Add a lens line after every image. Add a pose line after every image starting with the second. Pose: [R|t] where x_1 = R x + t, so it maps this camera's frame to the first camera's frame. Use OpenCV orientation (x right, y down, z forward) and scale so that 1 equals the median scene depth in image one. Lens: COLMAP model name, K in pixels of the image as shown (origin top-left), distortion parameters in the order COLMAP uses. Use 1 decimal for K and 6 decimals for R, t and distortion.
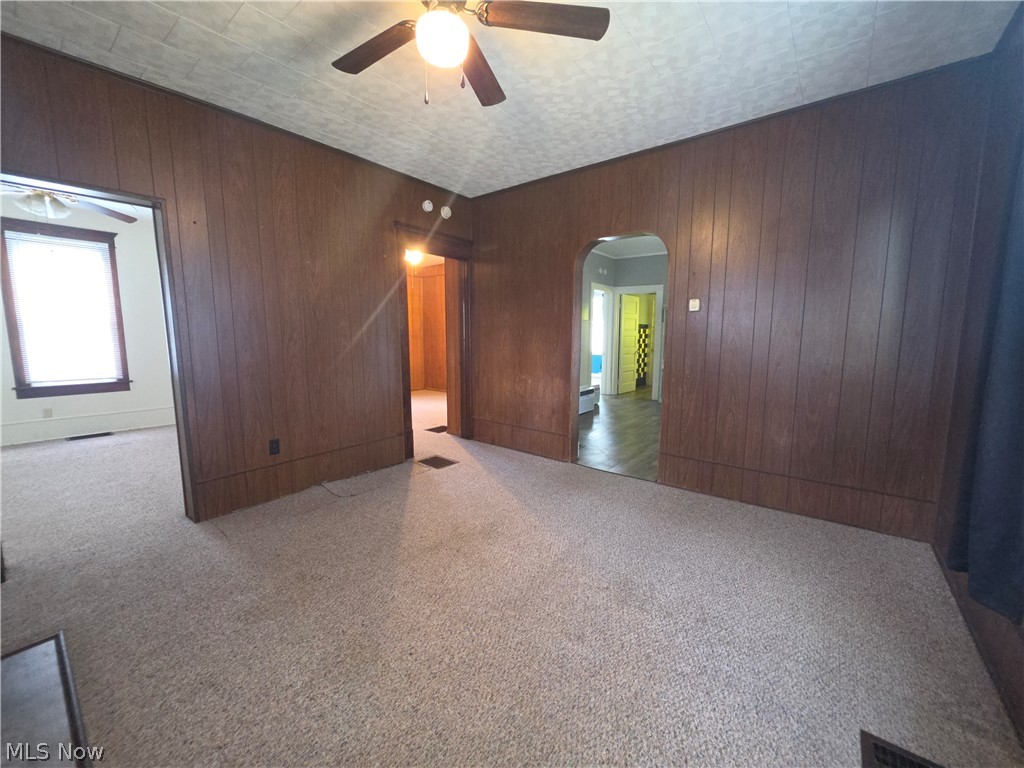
lens RADIAL K [[410.4, 0, 506.5], [0, 410.4, 385.0], [0, 0, 1]] dist [-0.001084, -0.000243]
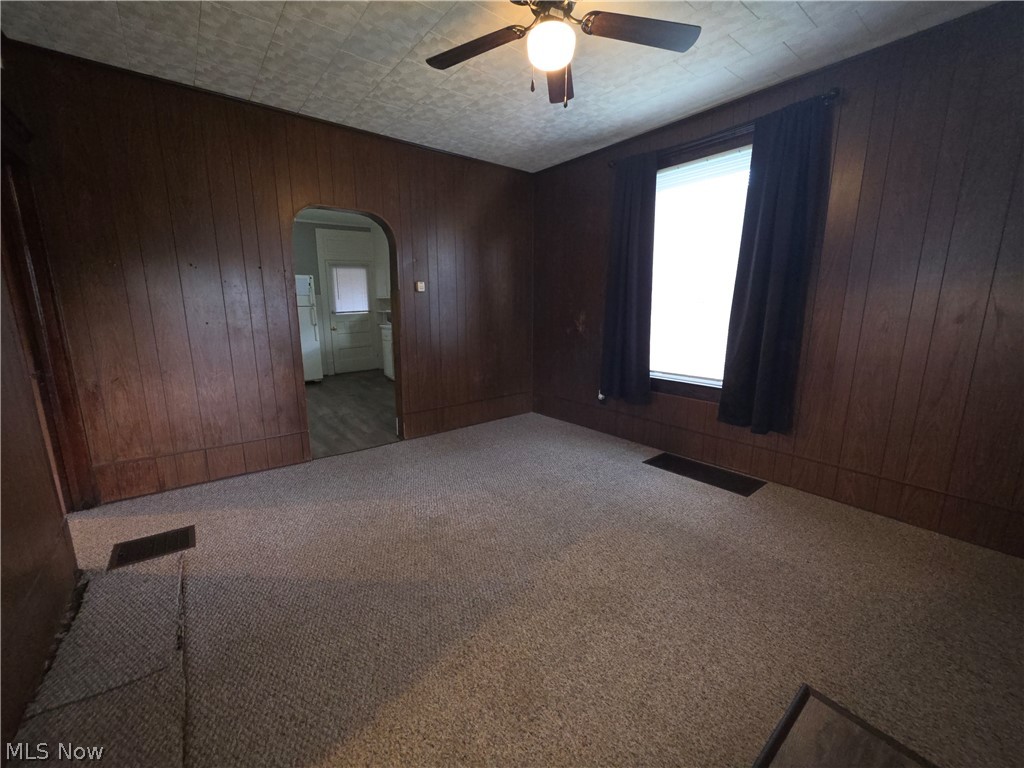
lens RADIAL K [[410.4, 0, 511.5], [0, 410.4, 383.6], [0, 0, 1]] dist [-0.001084, -0.000243]
pose [[0.216285, -0.191498, 0.957366, -0.694915], [0.123534, 0.978062, 0.167730, -0.080146], [-0.968484, 0.081990, 0.235196, 0.455602]]
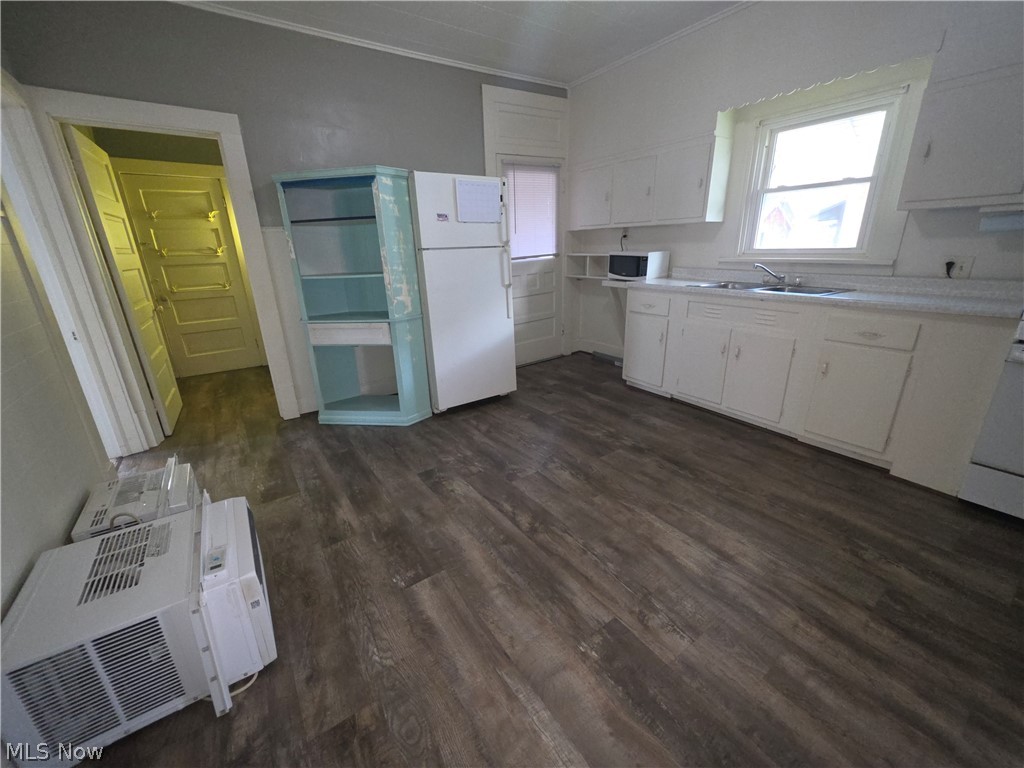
lens RADIAL K [[410.4, 0, 507.9], [0, 410.4, 382.0], [0, 0, 1]] dist [-0.001084, -0.000243]
pose [[0.286846, -0.314804, 0.904775, 0.115466], [0.152443, 0.947430, 0.281315, -0.202116], [-0.945770, 0.057233, 0.319756, 1.539795]]
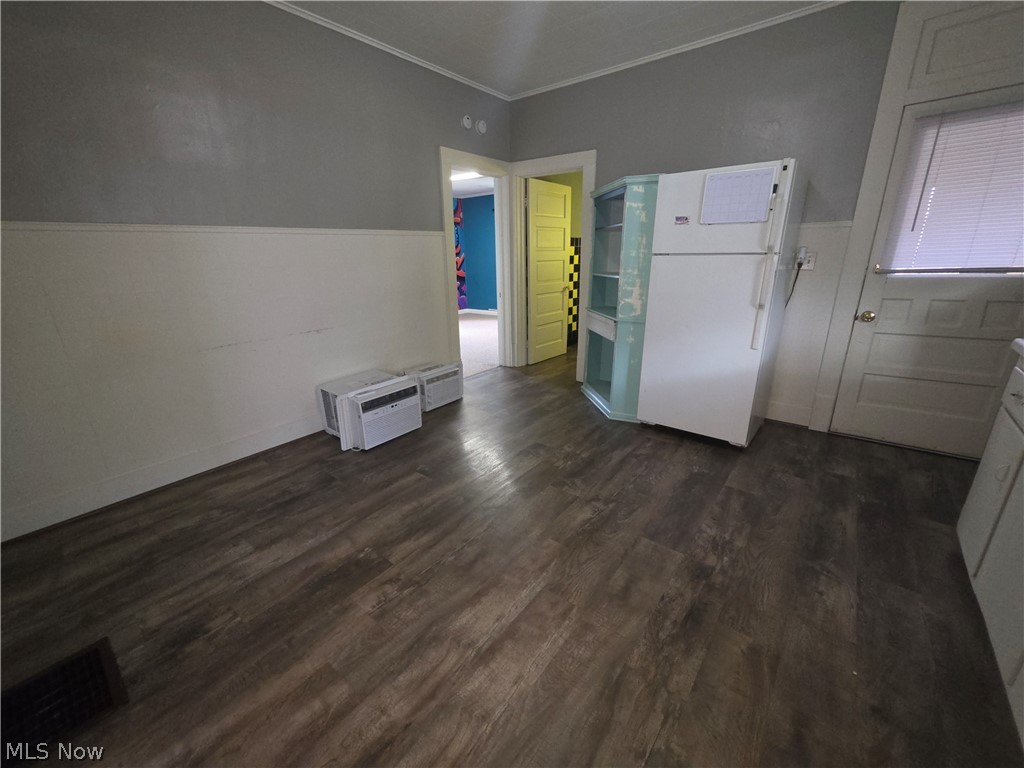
lens RADIAL K [[410.4, 0, 508.3], [0, 410.4, 381.0], [0, 0, 1]] dist [-0.001084, -0.000243]
pose [[0.999804, -0.016551, -0.010866, 0.636765], [0.018223, 0.983829, 0.178182, -0.151248], [0.007741, -0.178345, 0.983938, 1.092191]]
